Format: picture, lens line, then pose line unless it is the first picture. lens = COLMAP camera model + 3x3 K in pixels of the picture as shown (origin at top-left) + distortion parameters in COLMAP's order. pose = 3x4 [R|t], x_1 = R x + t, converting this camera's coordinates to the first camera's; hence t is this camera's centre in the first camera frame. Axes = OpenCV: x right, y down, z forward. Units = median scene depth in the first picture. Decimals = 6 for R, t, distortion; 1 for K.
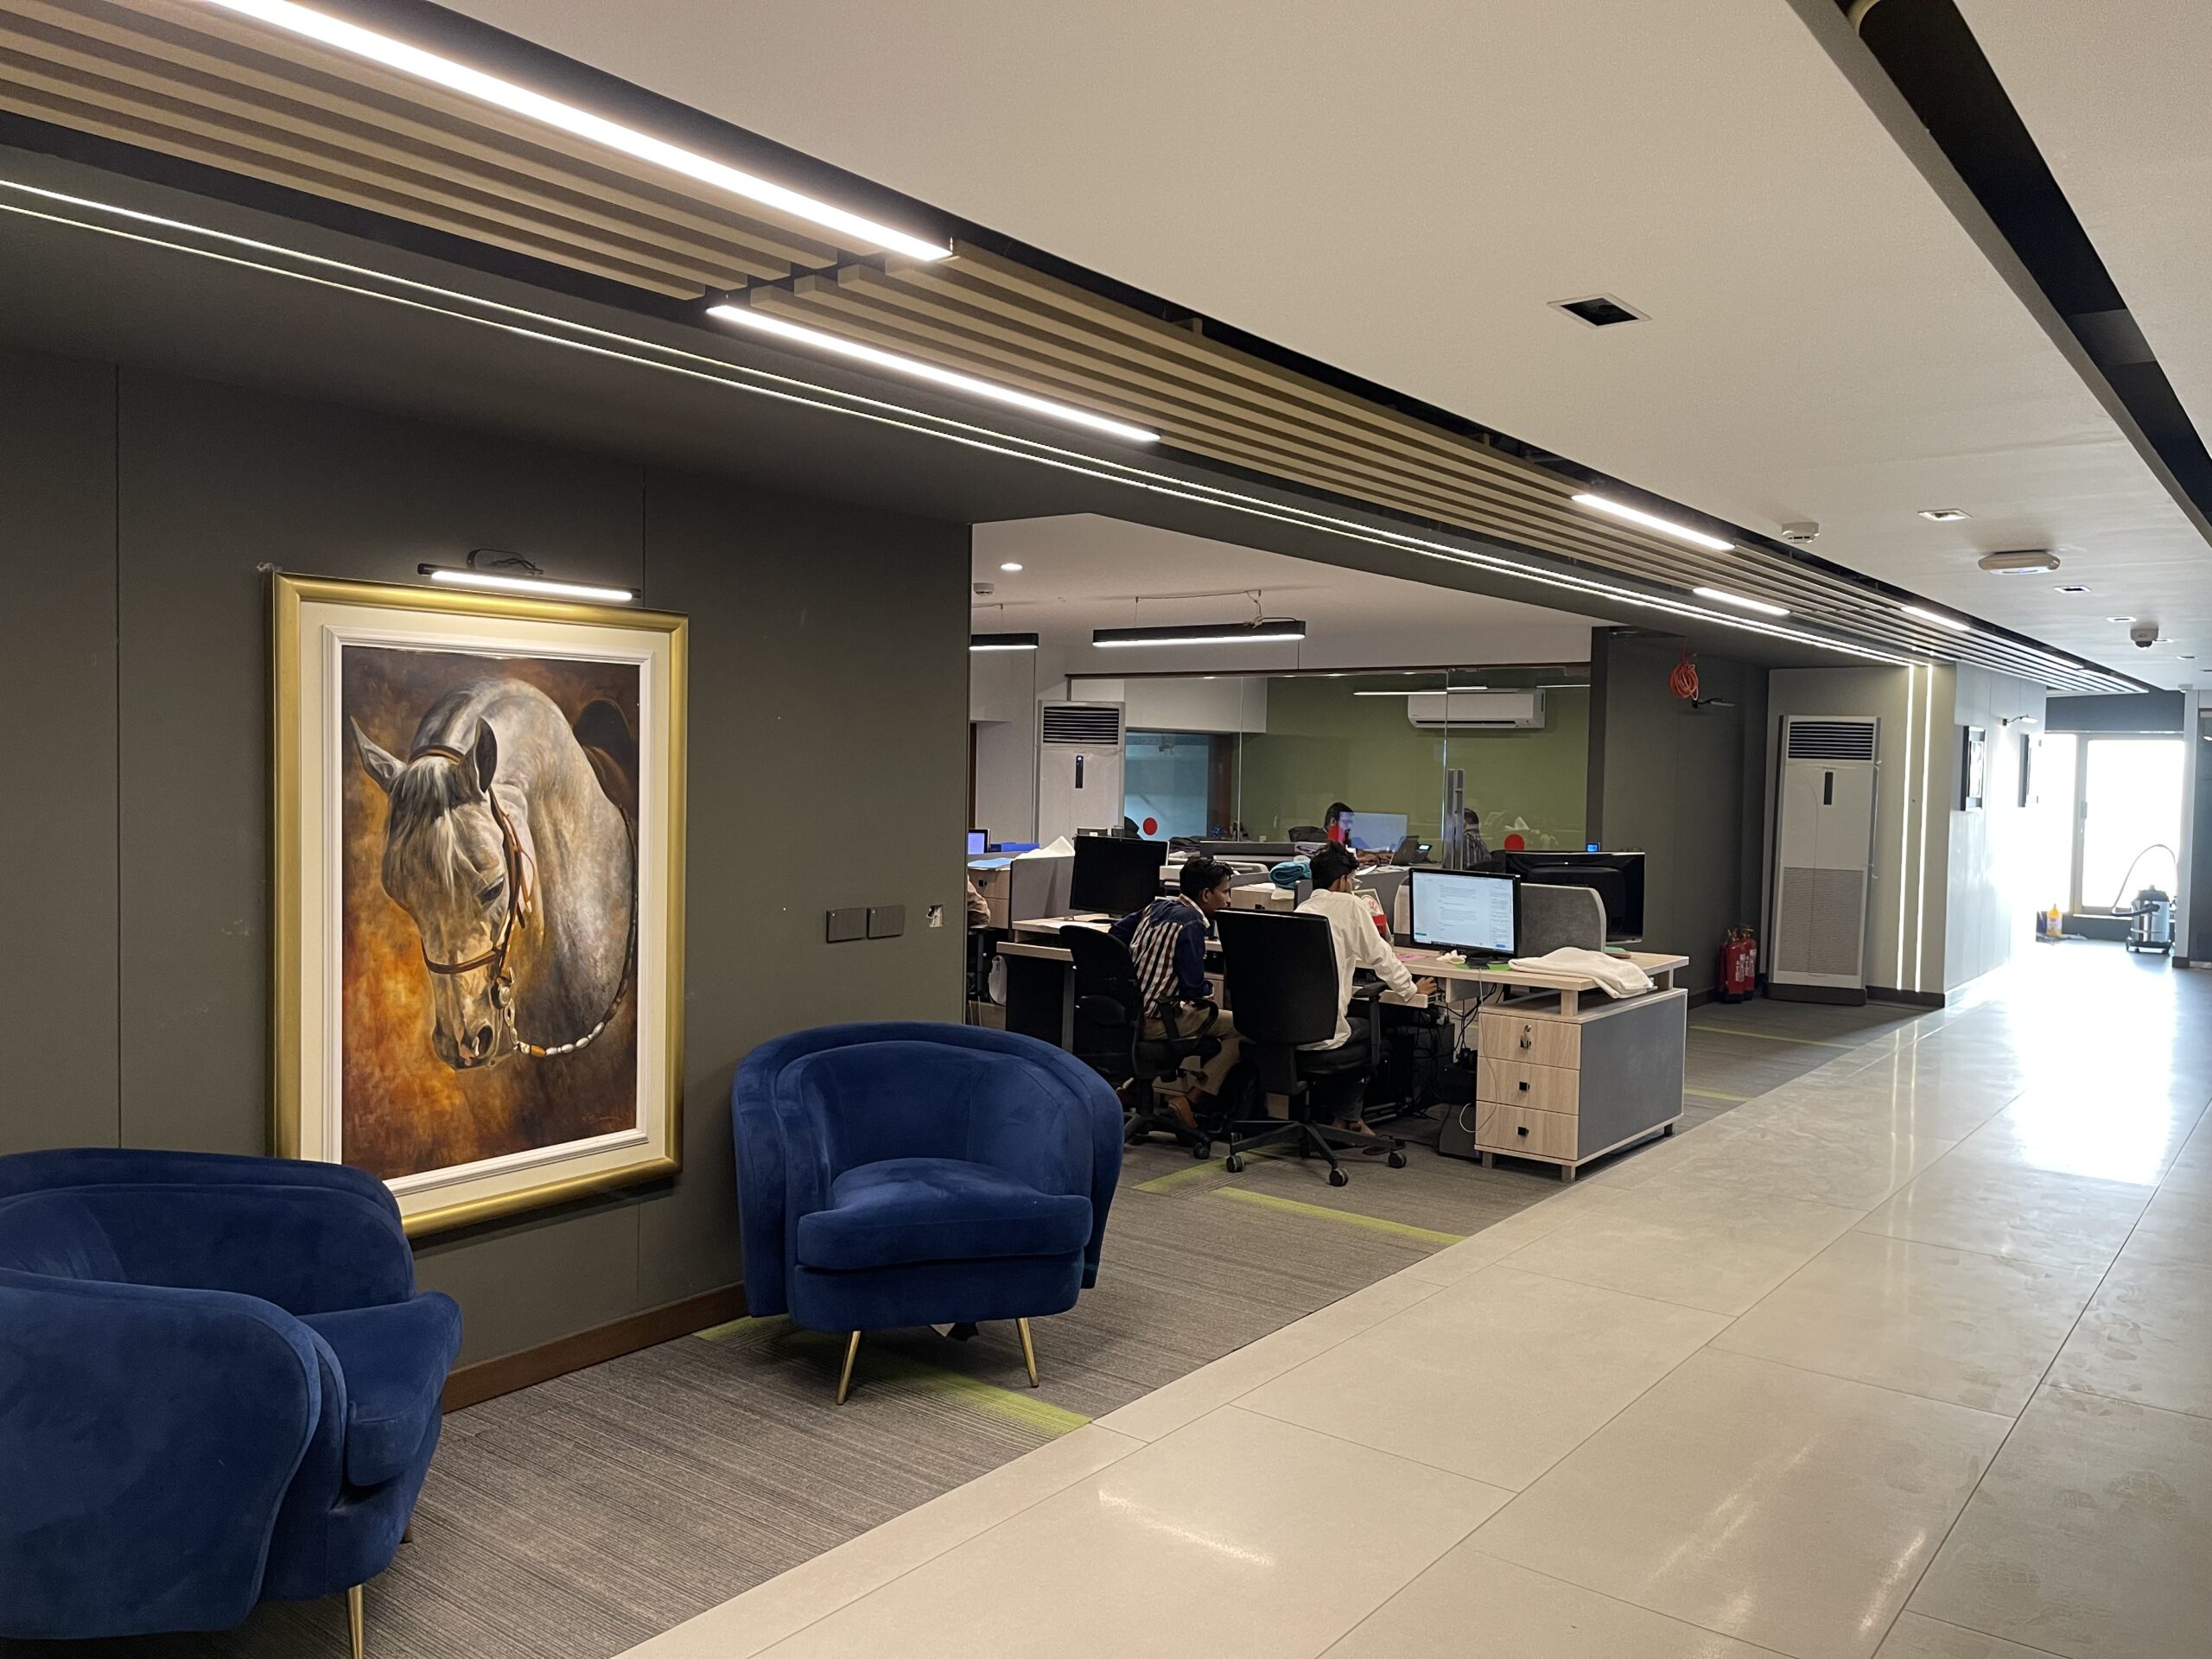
lens RADIAL K [[1665.9, 0, 1107.0], [0, 1665.9, 824.9], [0, 0, 1]] dist [0.086268, -0.117762]
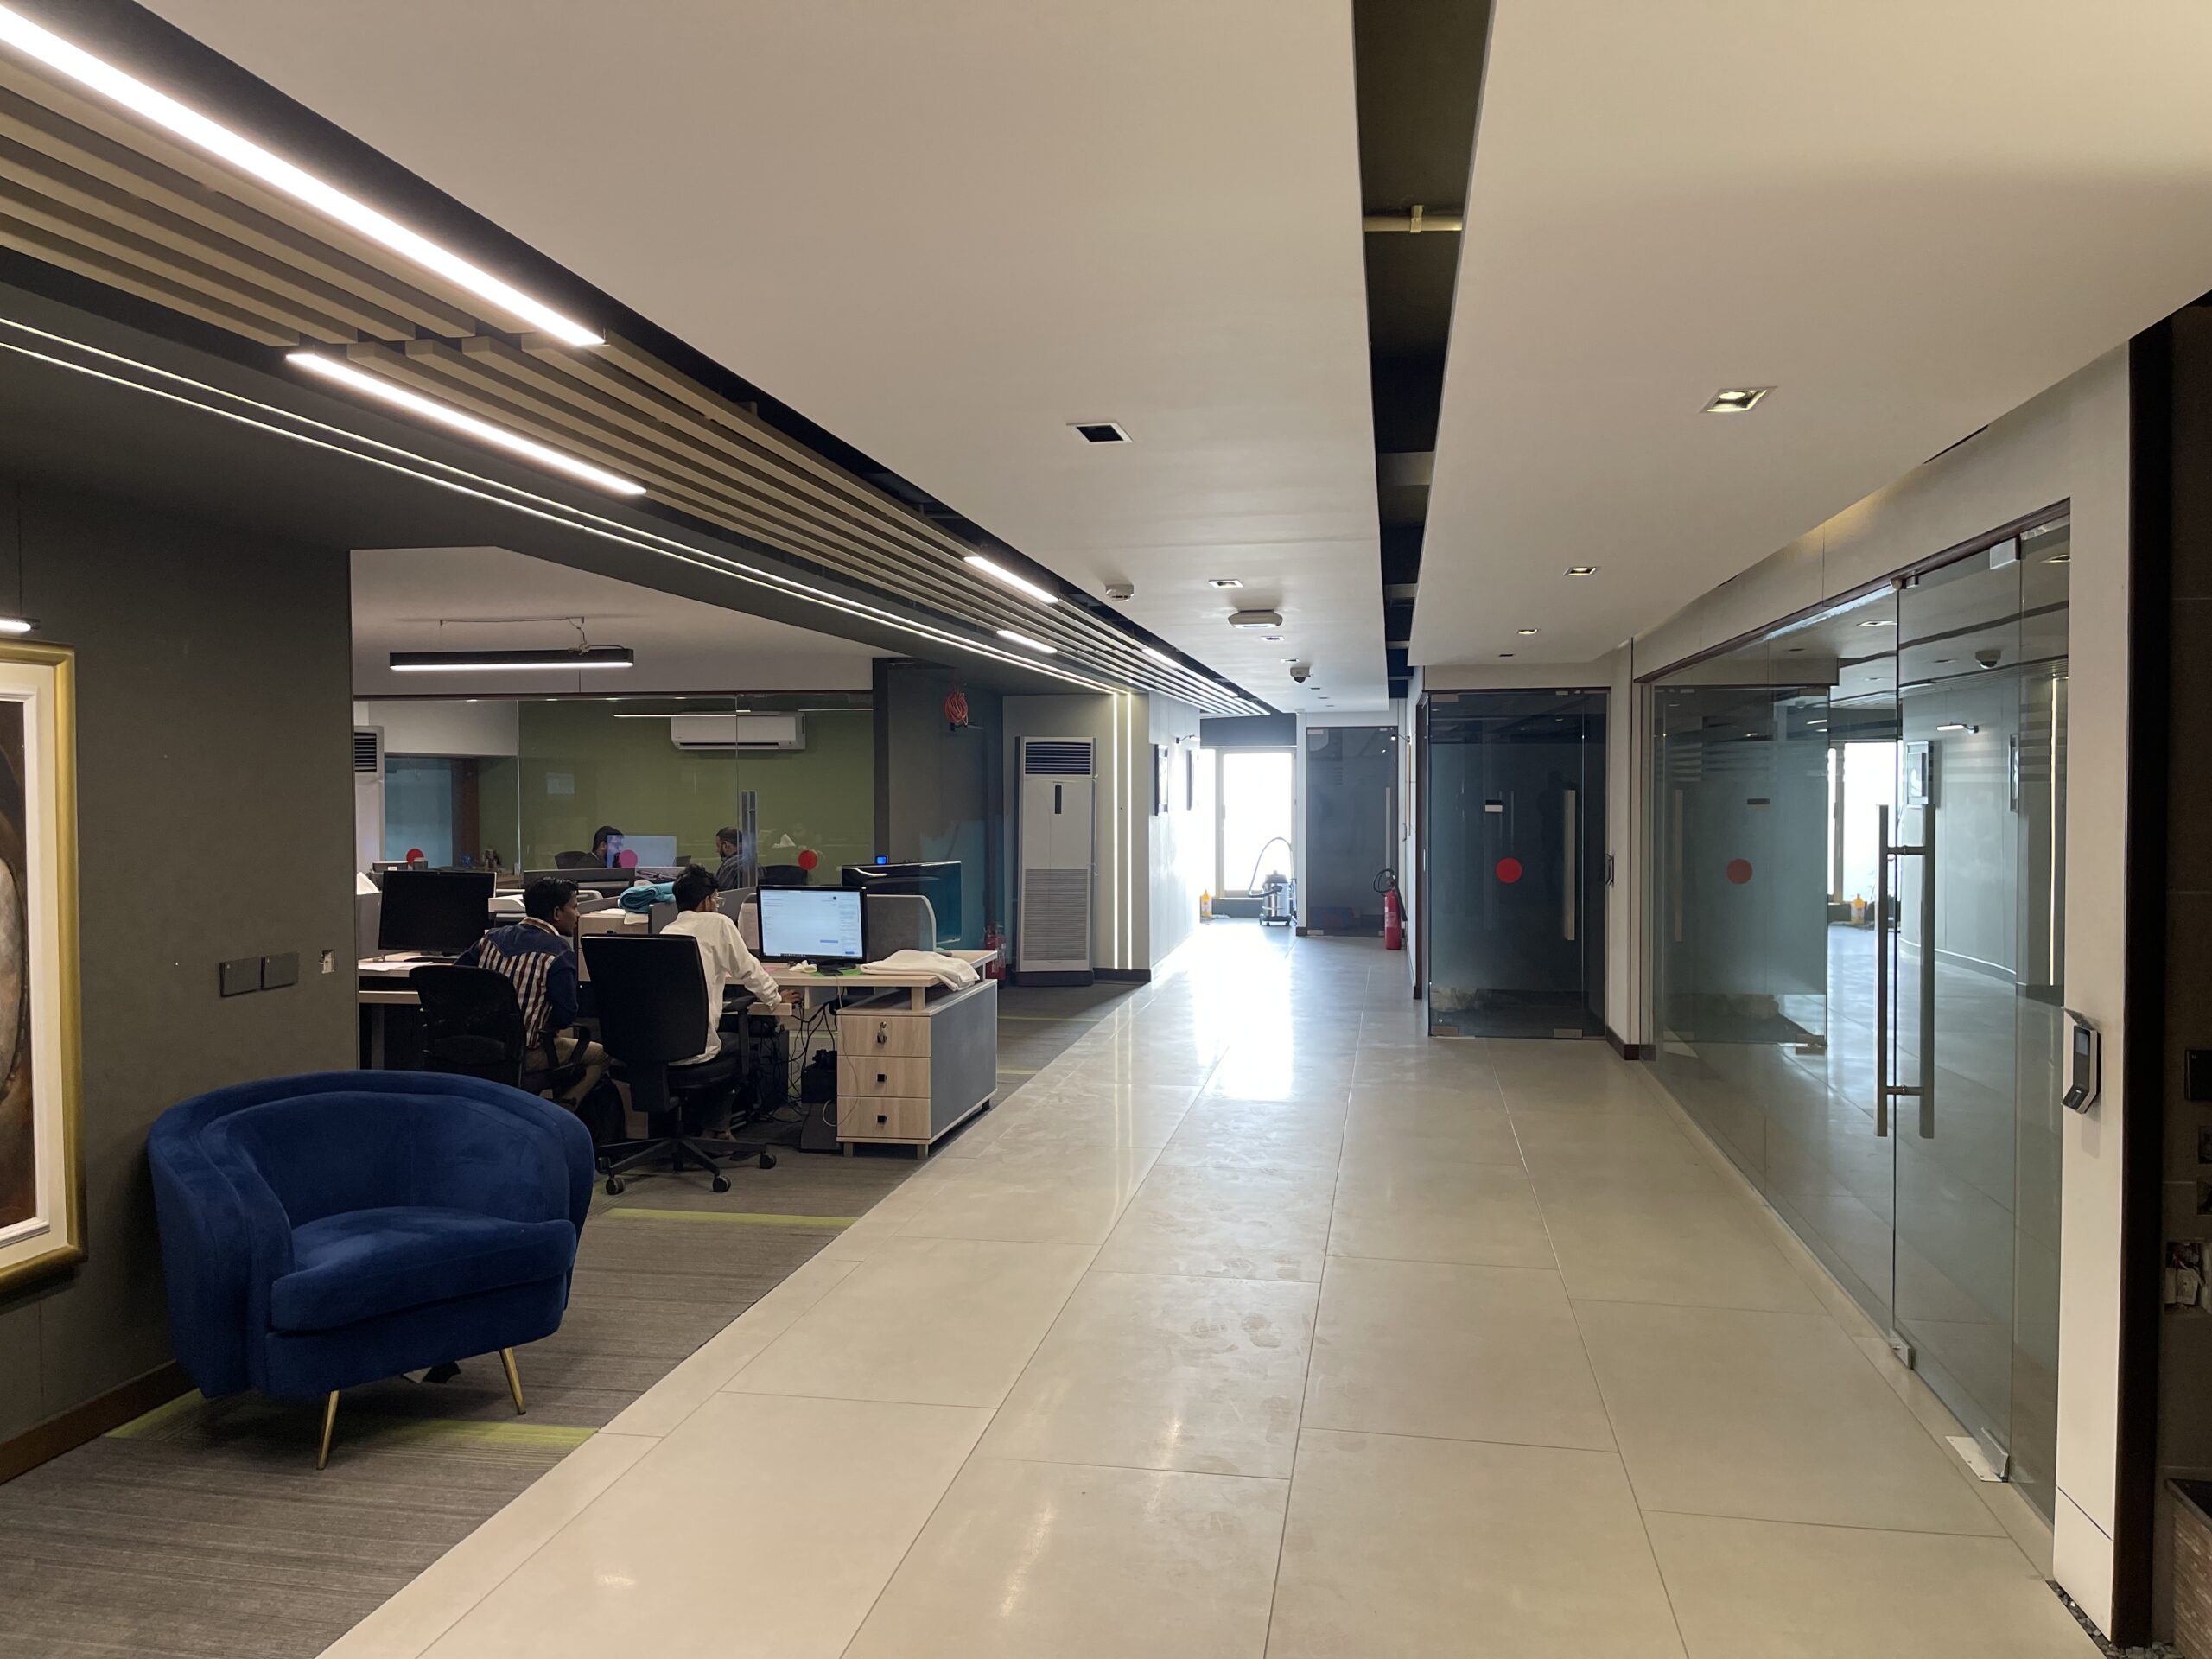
lens RADIAL K [[1665.9, 0, 1107.0], [0, 1665.9, 824.9], [0, 0, 1]] dist [0.086268, -0.117762]
pose [[0.886531, -0.034649, 0.461369, -0.117822], [0.039357, 0.999225, -0.000584, -0.003806], [-0.460992, 0.018676, 0.887208, -0.045551]]
